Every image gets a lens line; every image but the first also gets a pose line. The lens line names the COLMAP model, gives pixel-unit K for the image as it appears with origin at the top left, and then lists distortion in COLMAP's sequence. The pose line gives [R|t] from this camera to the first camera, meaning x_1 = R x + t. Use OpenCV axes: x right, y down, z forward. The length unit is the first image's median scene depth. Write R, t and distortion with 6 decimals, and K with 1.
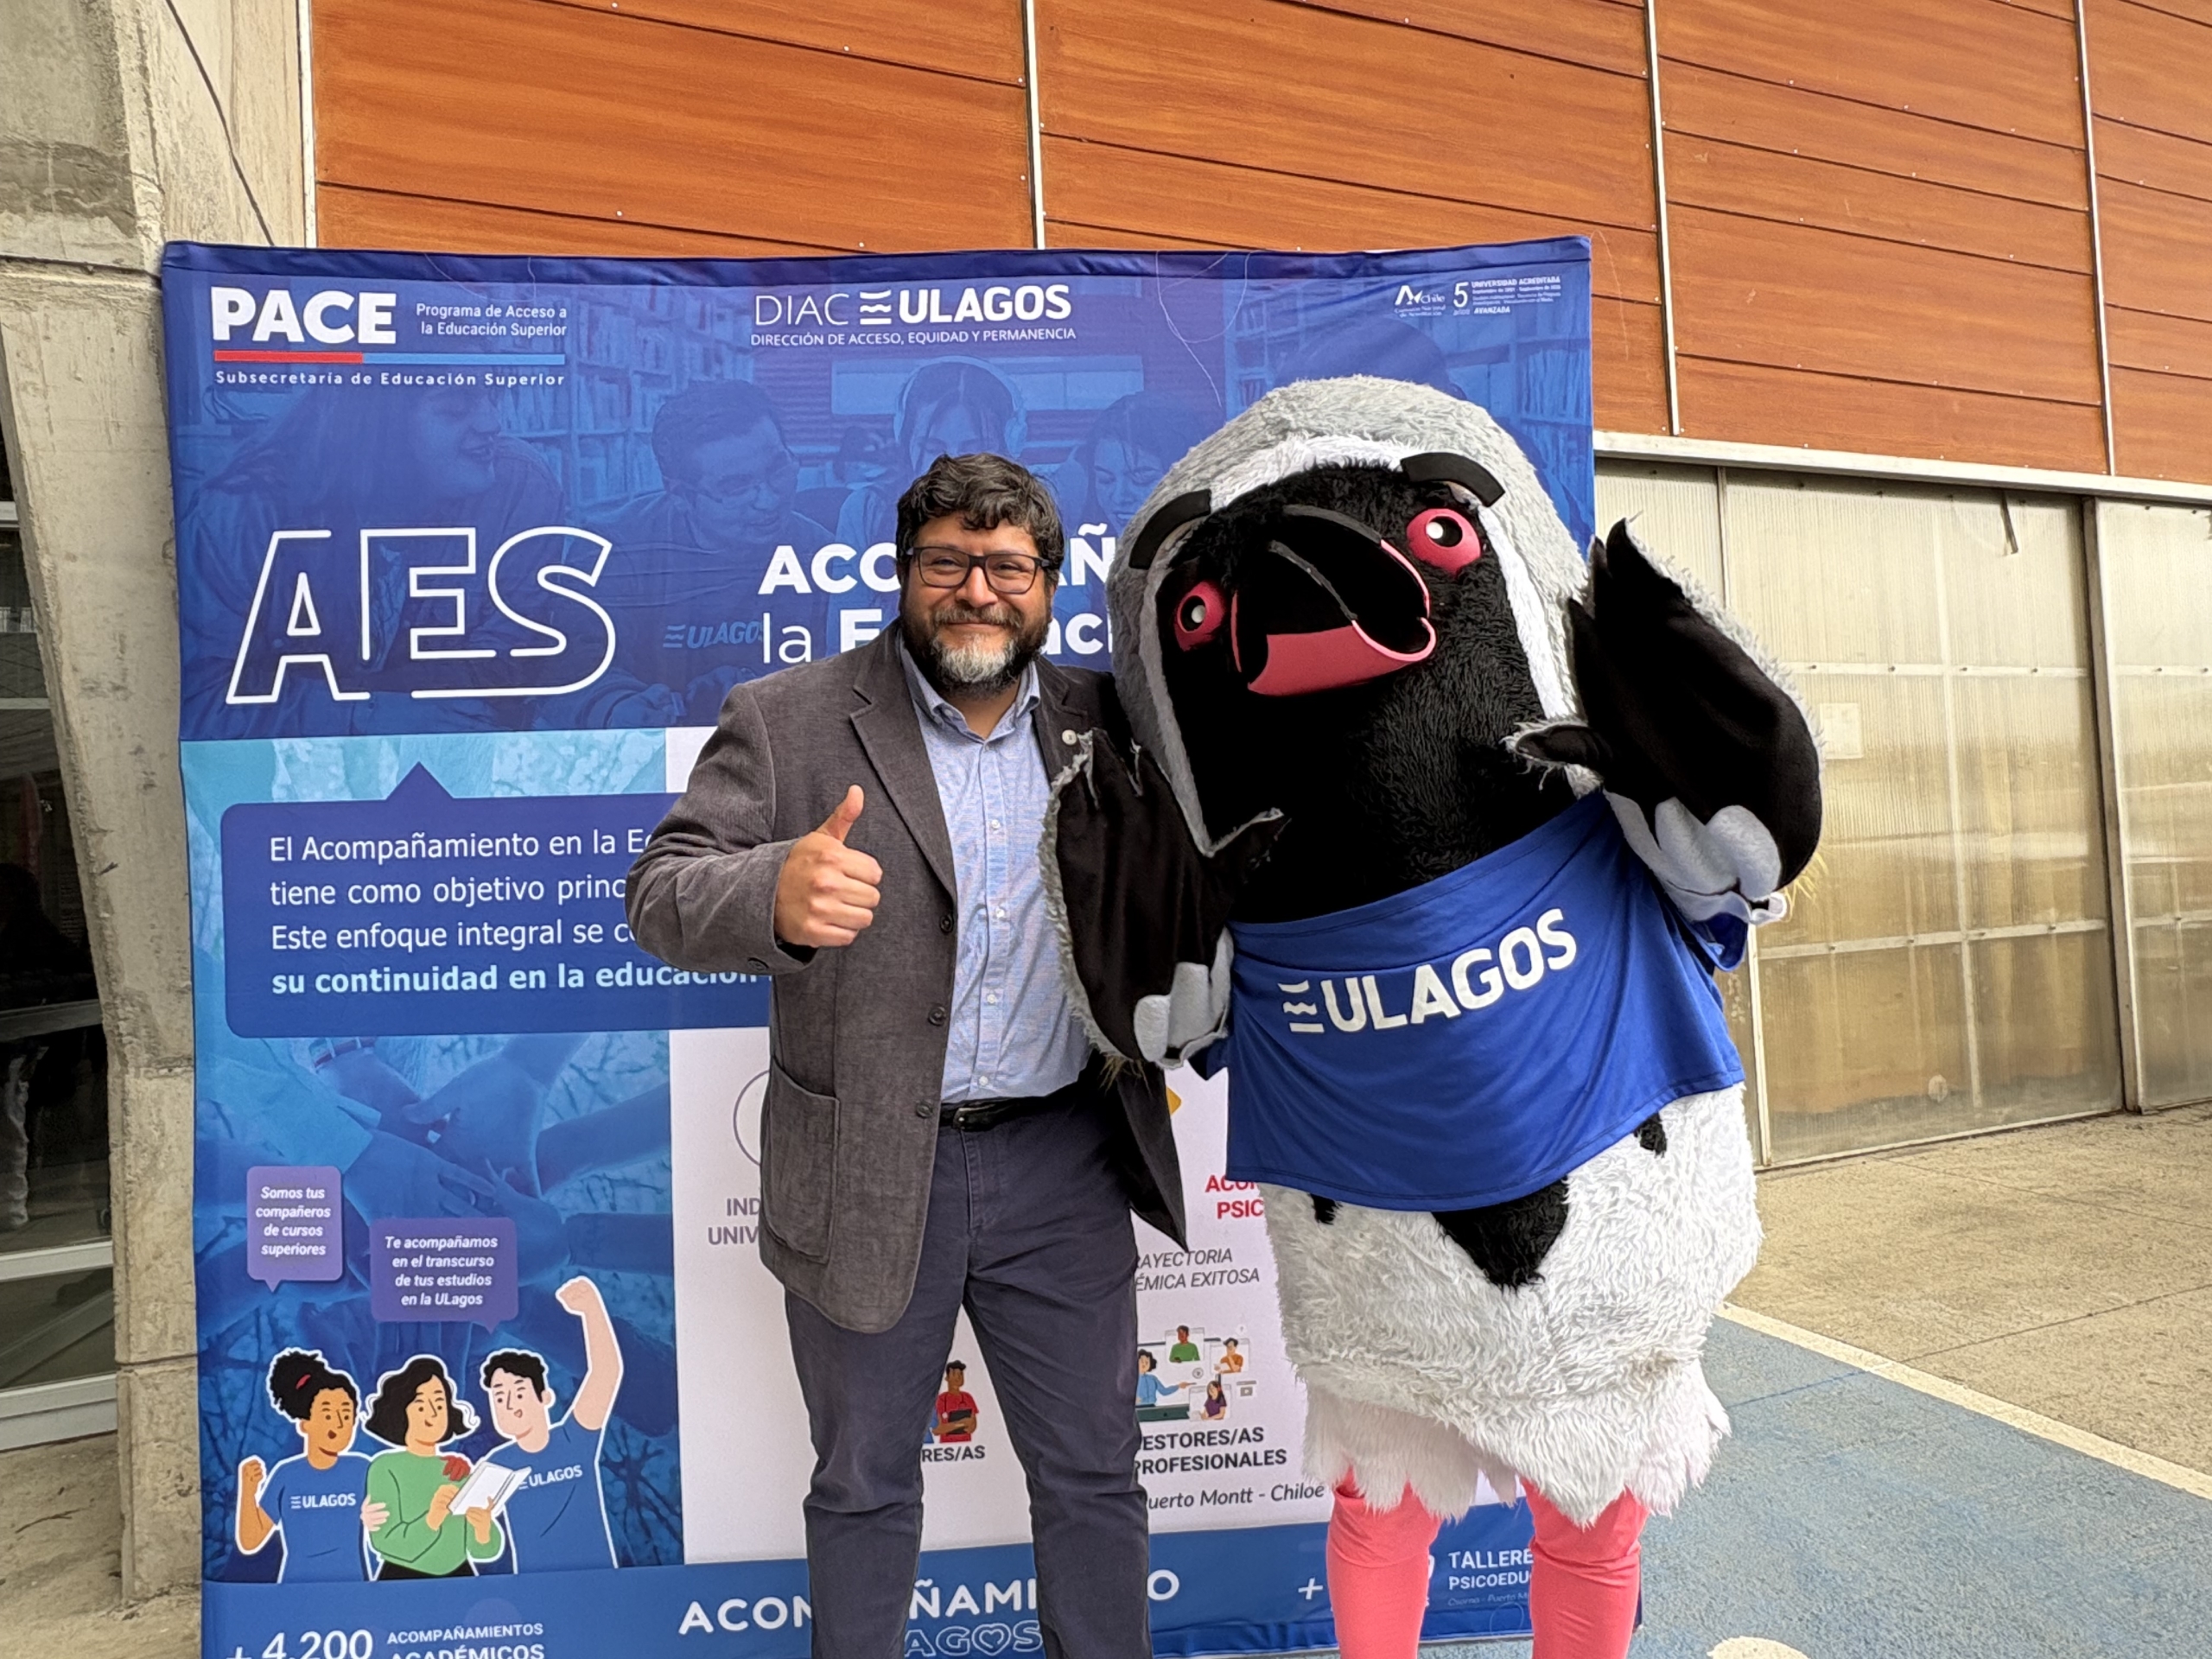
lens RADIAL K [[1379.4, 0, 1115.0], [0, 1379.4, 834.6], [0, 0, 1]] dist [-0.004940, 0.005547]
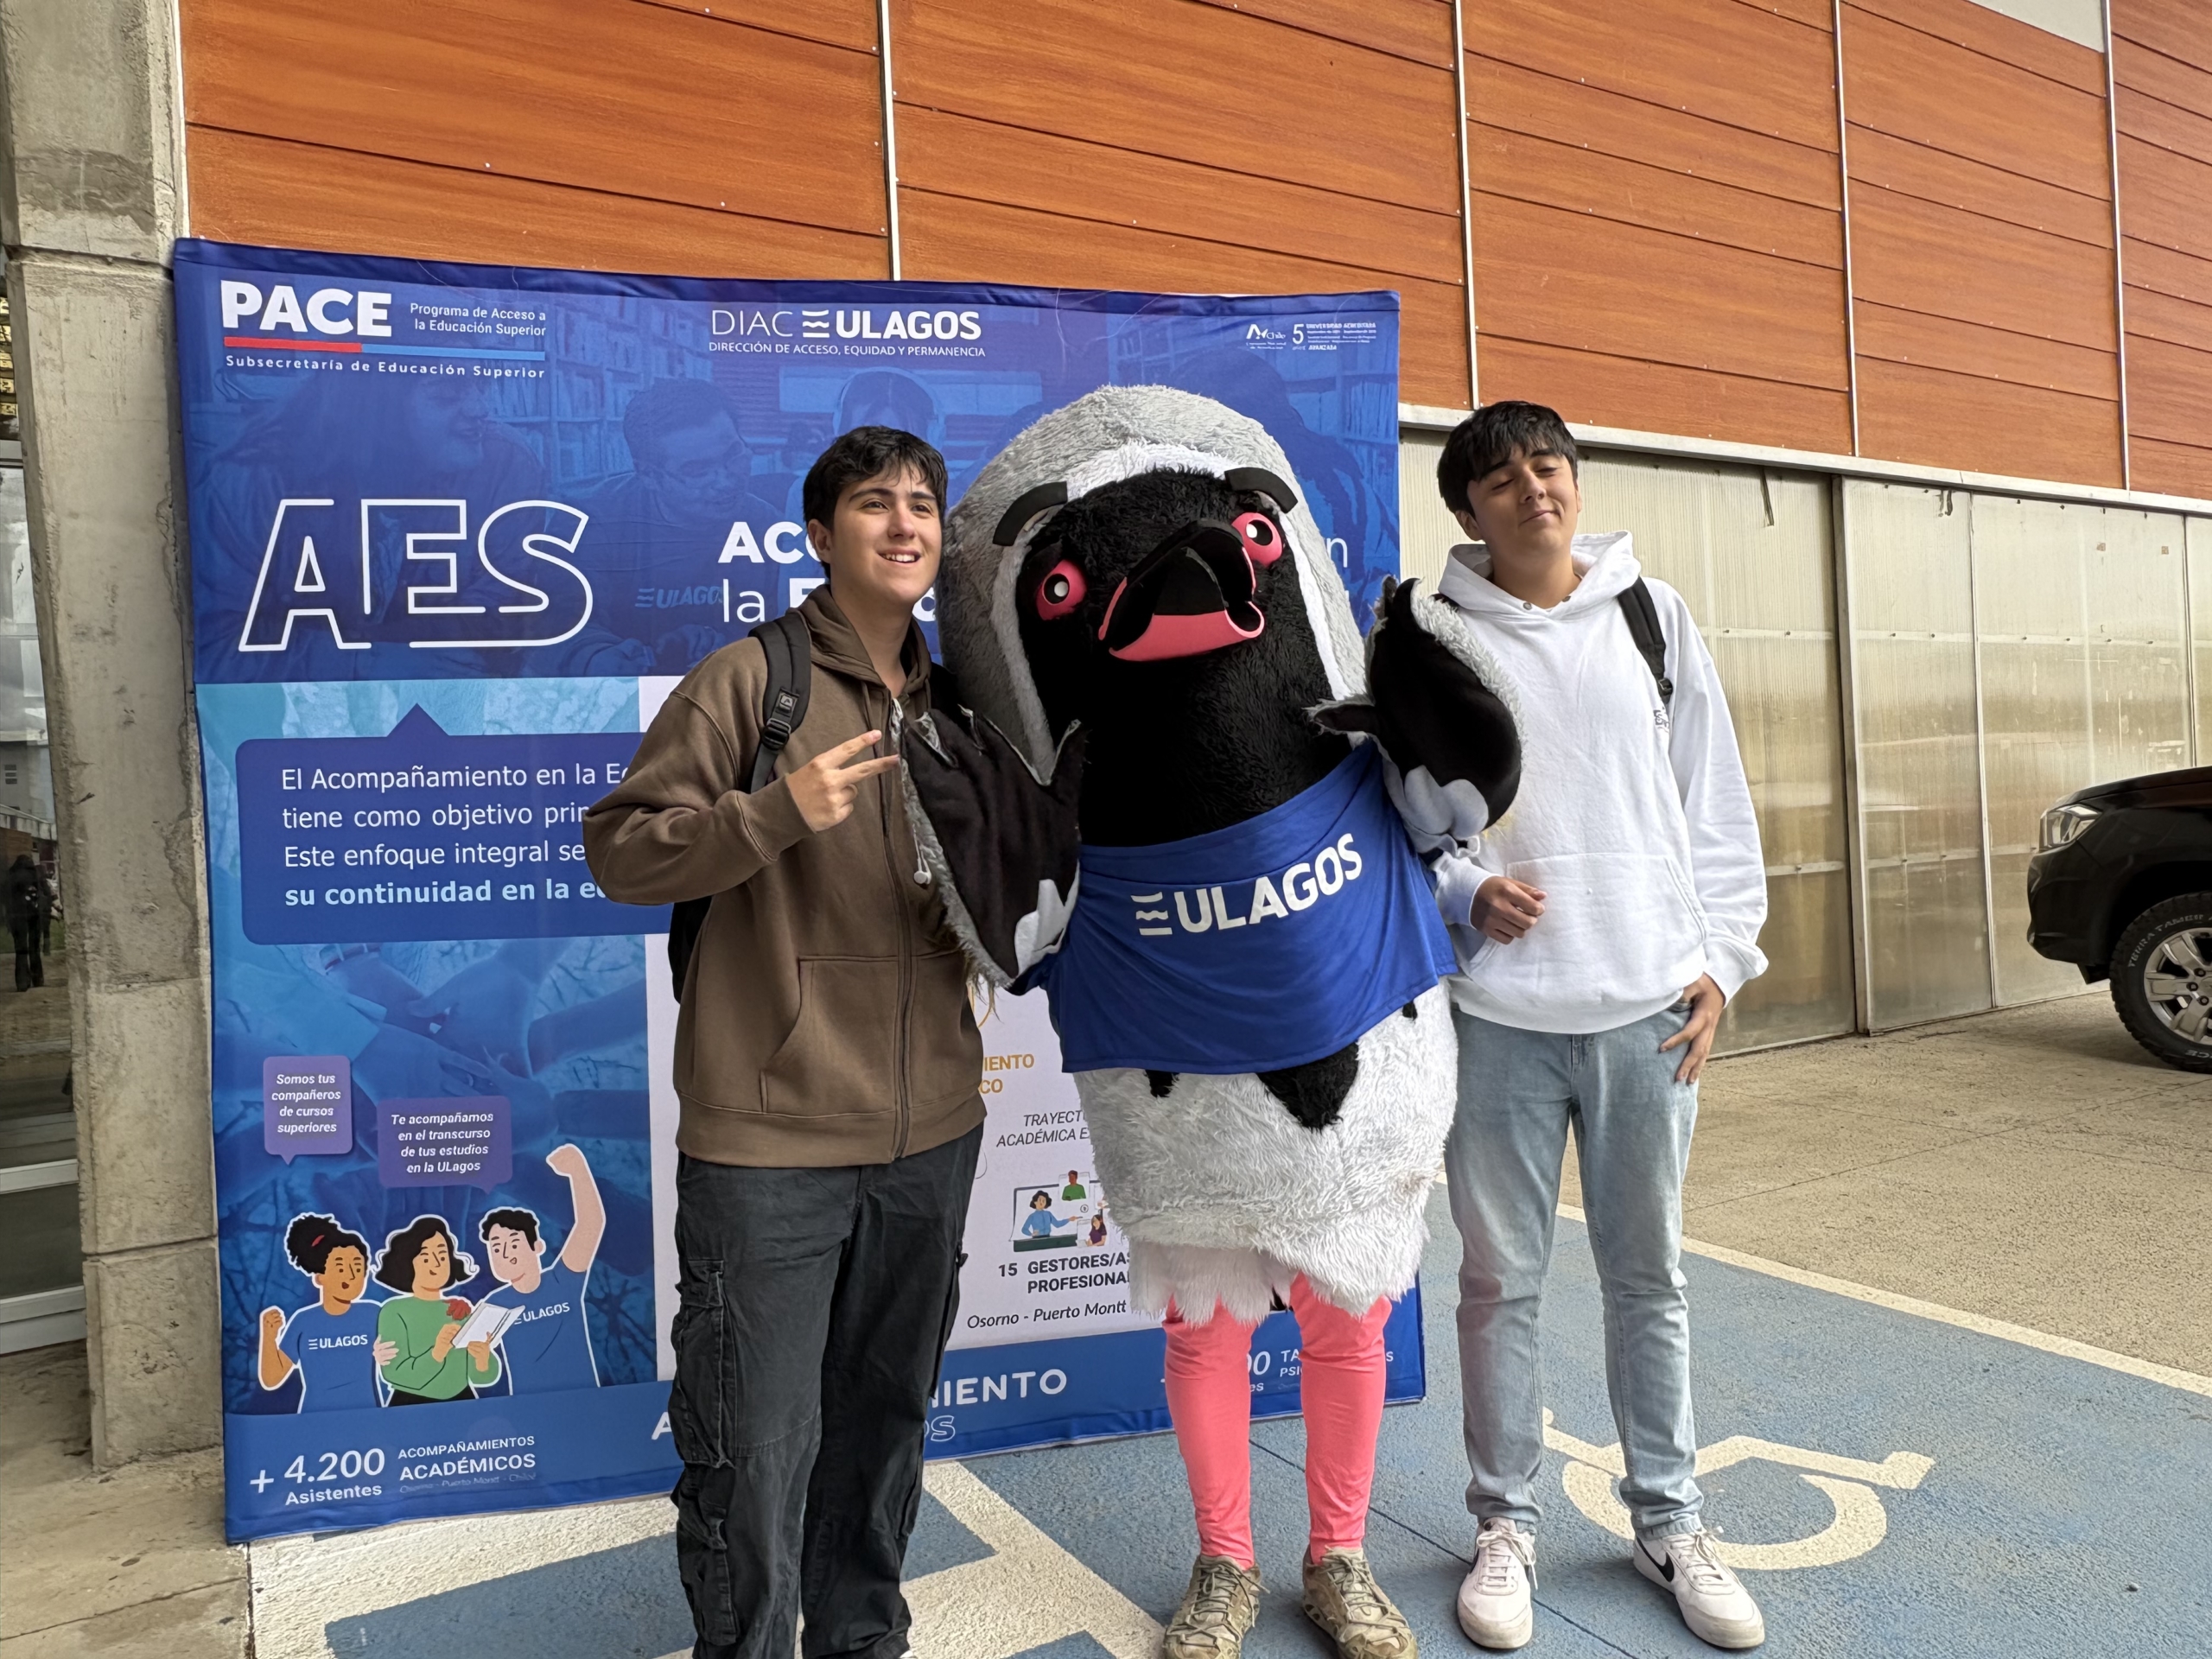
lens RADIAL K [[1563.2, 0, 1097.5], [0, 1563.2, 827.9], [0, 0, 1]] dist [-0.003422, 0.009815]
pose [[0.989575, 0.001636, 0.144008, -0.127914], [-0.005568, 0.999622, 0.026909, 0.011808], [-0.143909, -0.027431, 0.989211, -0.369569]]
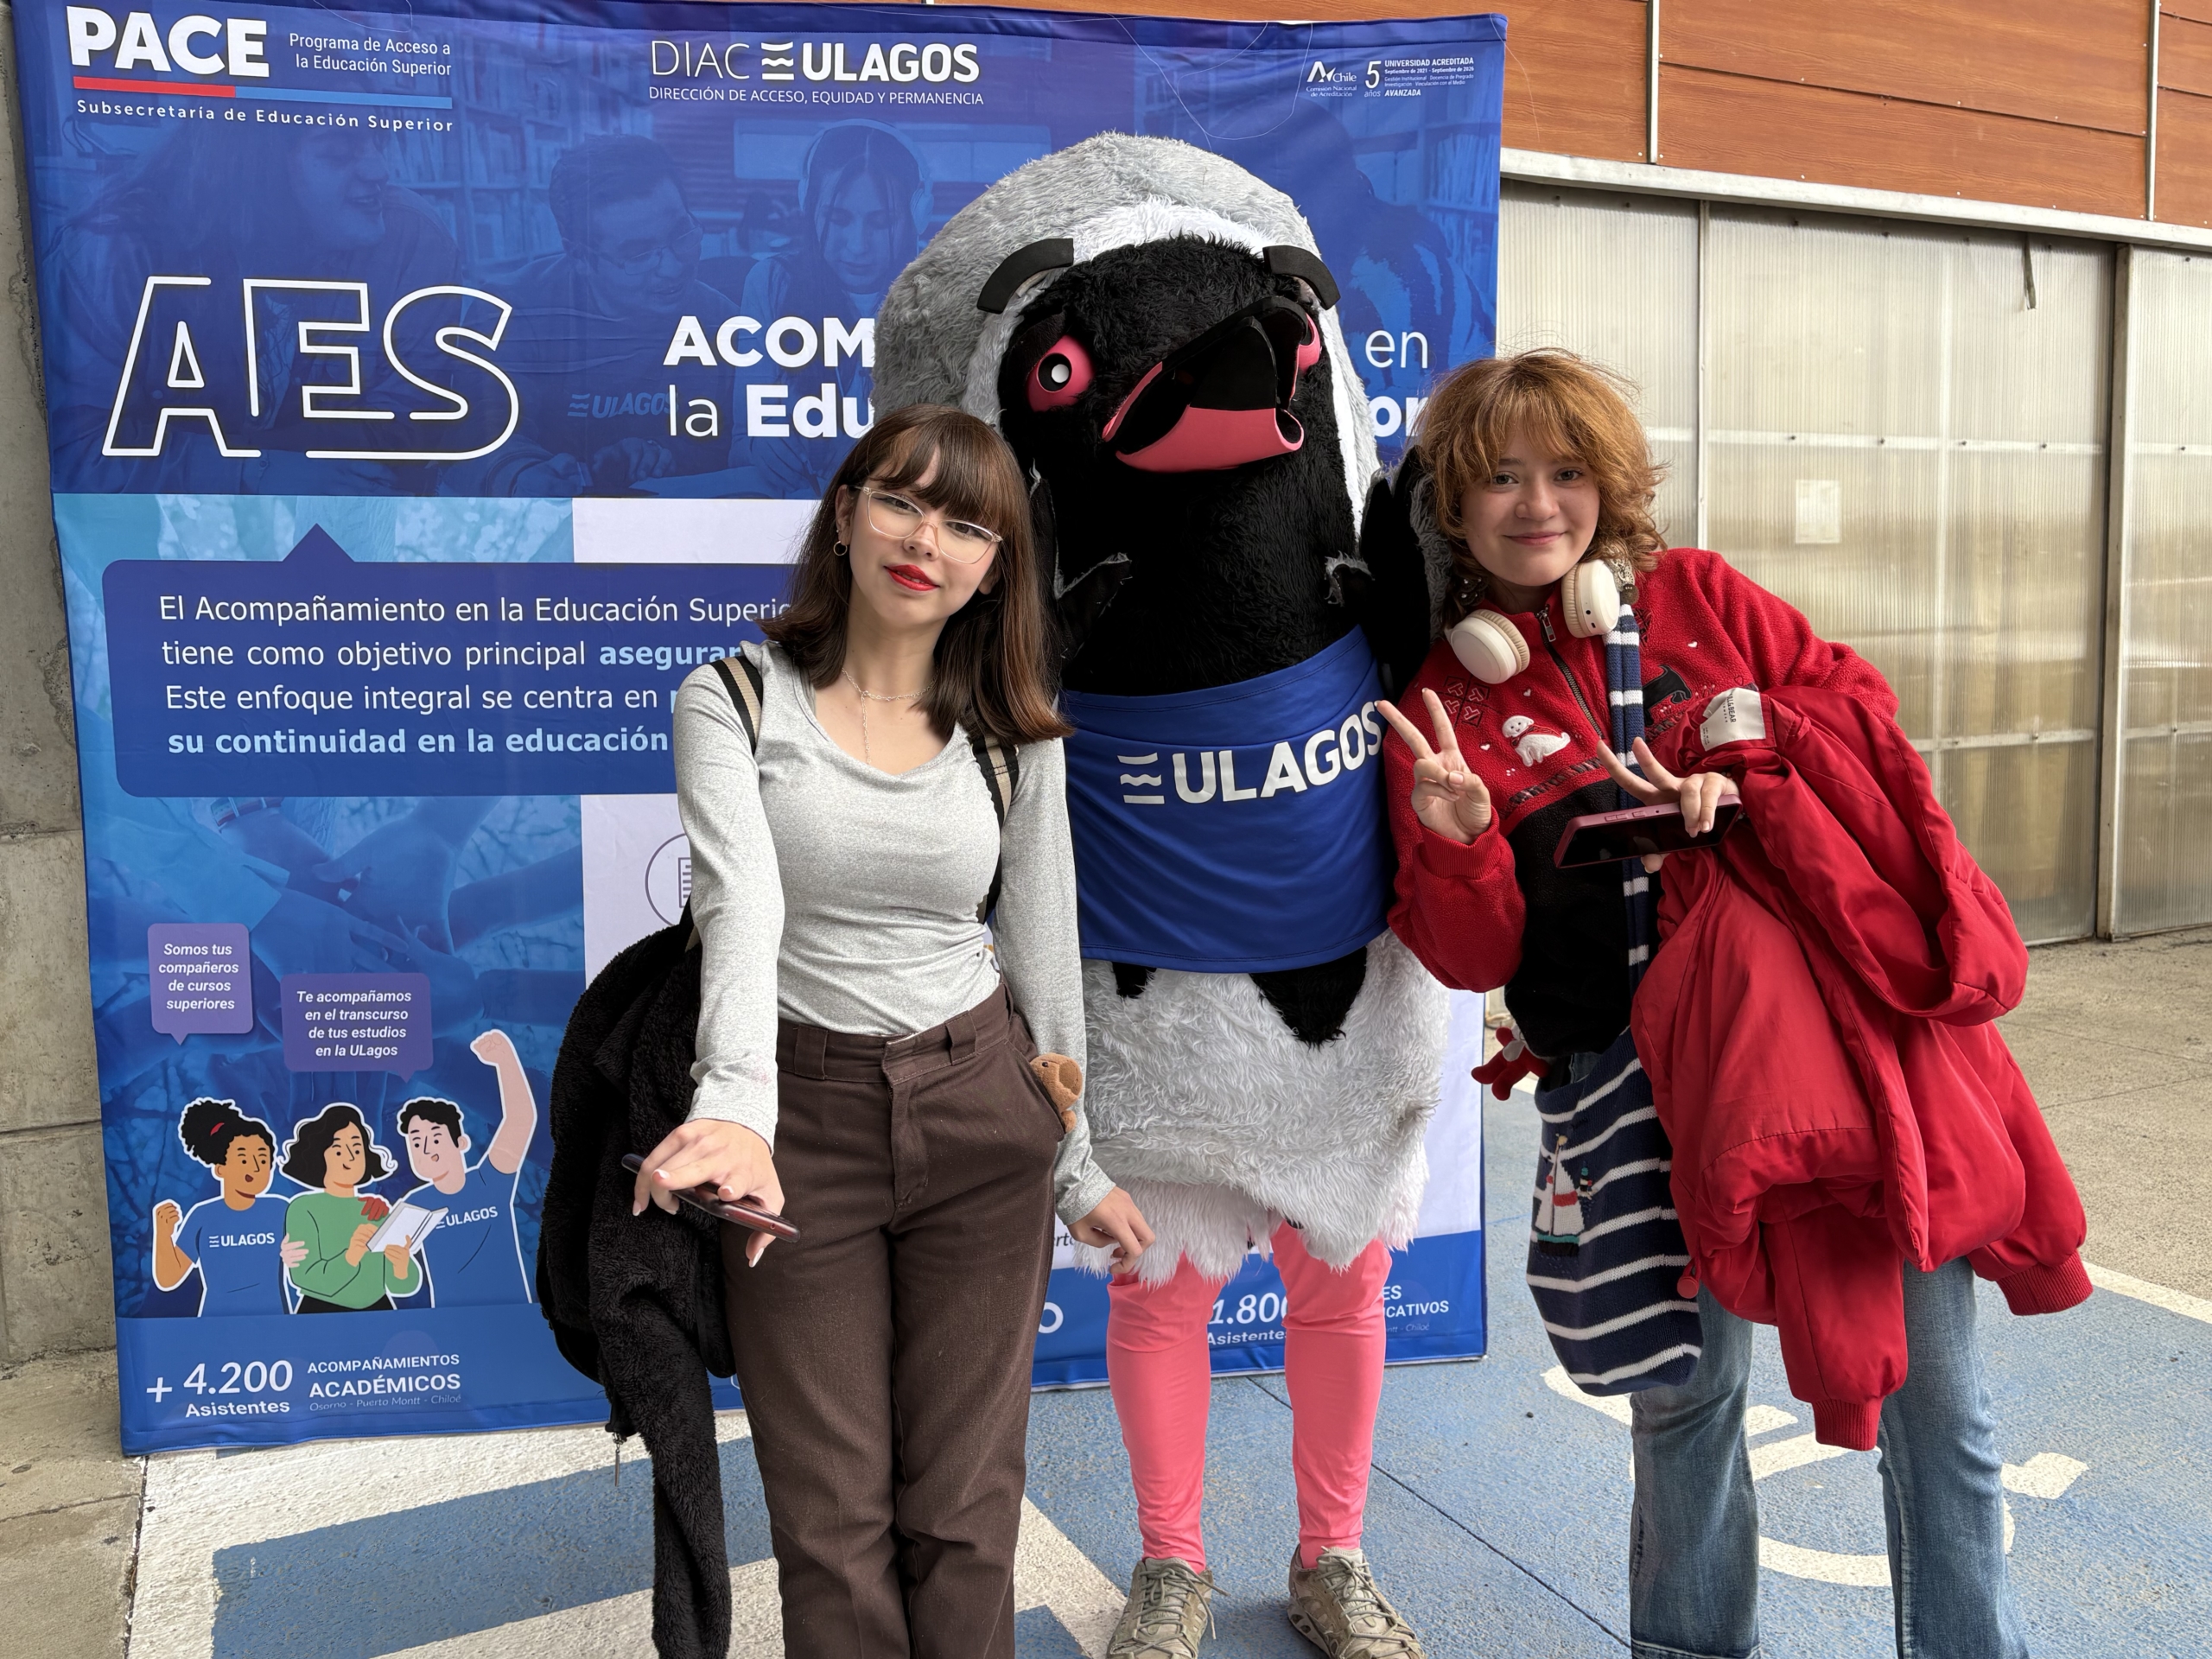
lens RADIAL K [[1791.4, 0, 1106.2], [0, 1791.4, 826.0], [0, 0, 1]] dist [0.056155, -0.010735]
pose [[0.997378, 0.015369, 0.070713, -0.024820], [-0.023725, 0.992624, 0.118888, -0.004975], [-0.068364, -0.120254, 0.990386, -0.353652]]
